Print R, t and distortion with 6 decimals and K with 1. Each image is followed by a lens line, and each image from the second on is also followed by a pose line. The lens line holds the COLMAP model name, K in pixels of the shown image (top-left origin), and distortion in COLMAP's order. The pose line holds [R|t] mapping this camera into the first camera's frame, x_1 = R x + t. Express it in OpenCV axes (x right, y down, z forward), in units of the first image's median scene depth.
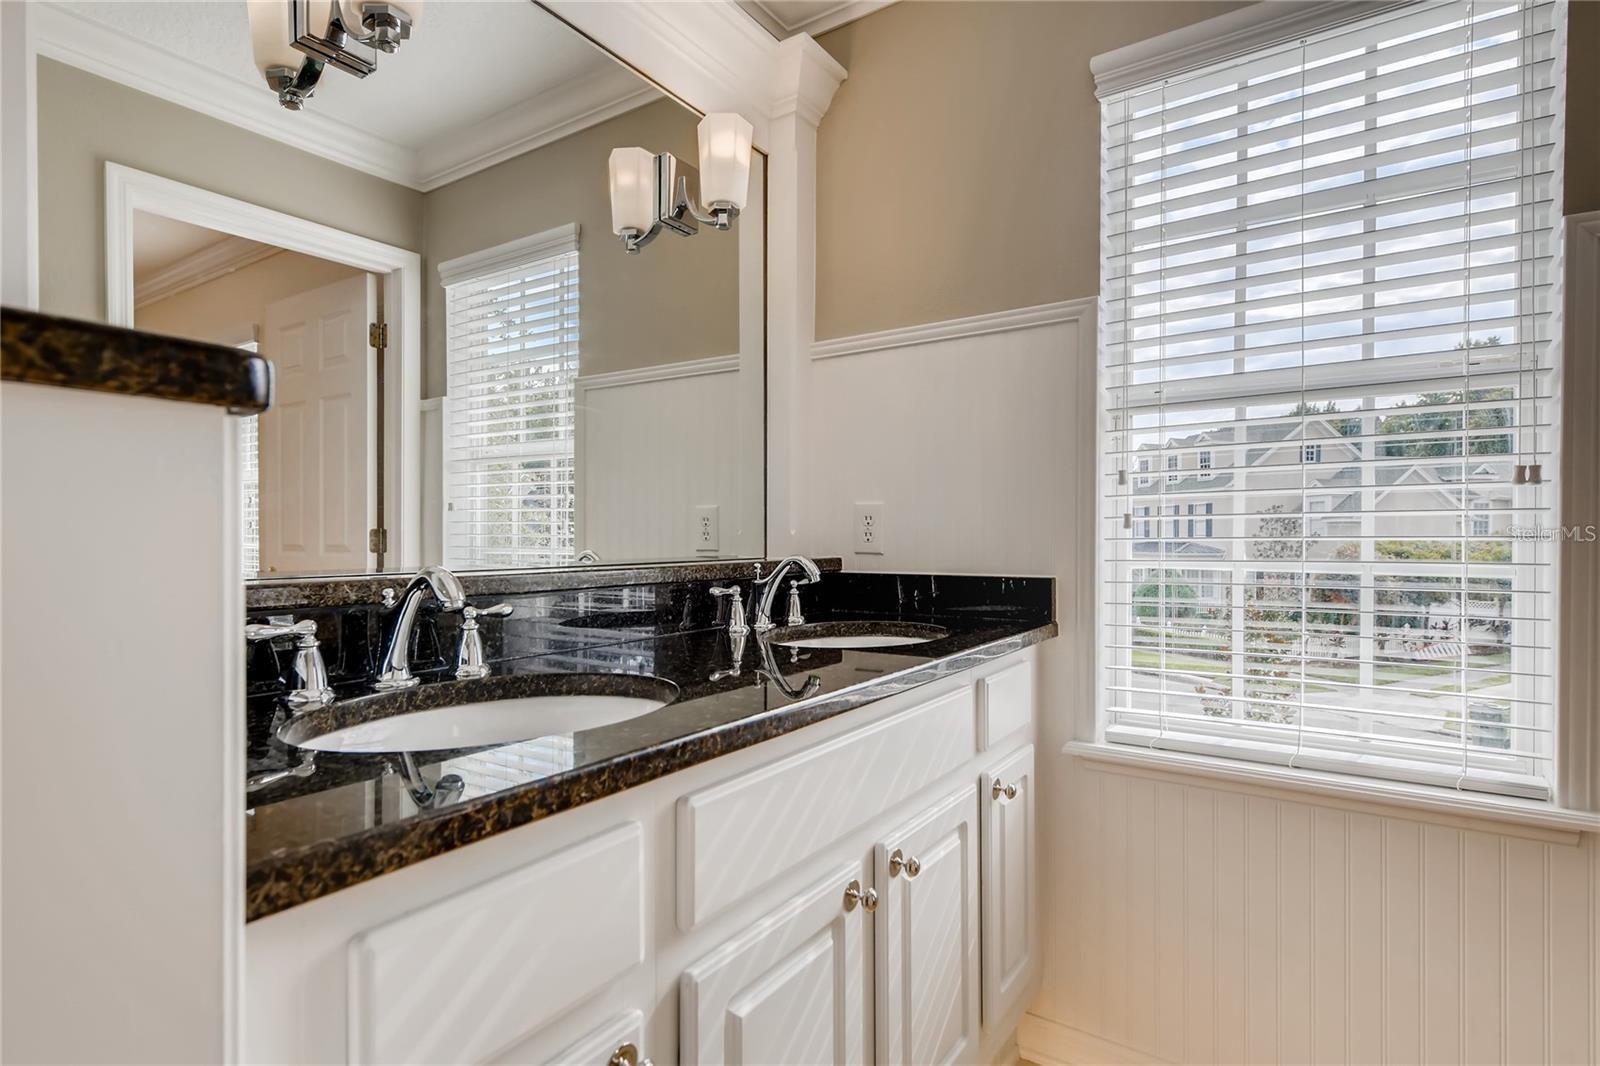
lens RADIAL K [[824.3, 0, 804.3], [0, 824.3, 540.6], [0, 0, 1]] dist [0.001441, -0.003386]
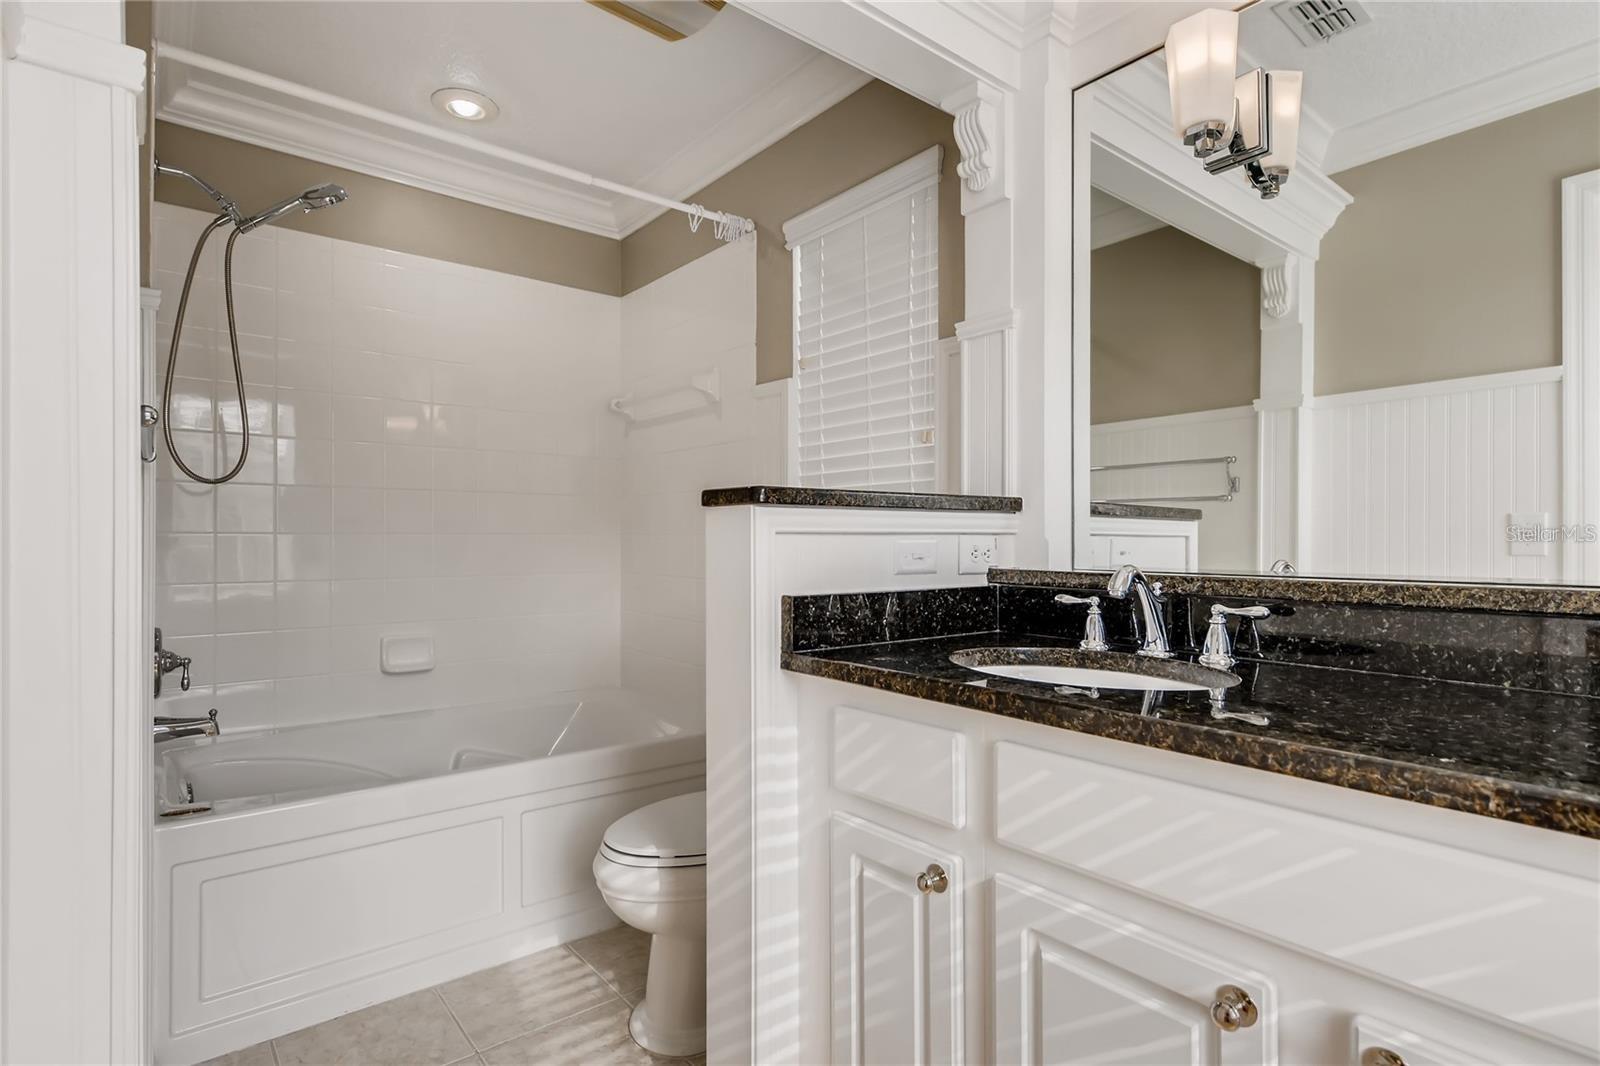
lens RADIAL K [[824.3, 0, 805.1], [0, 824.3, 527.7], [0, 0, 1]] dist [0.001441, -0.003386]
pose [[-0.310382, 0.008410, -0.950575, 1.078035], [-0.004560, 0.999936, 0.010336, -0.048758], [0.950601, 0.007543, -0.310324, 0.958504]]
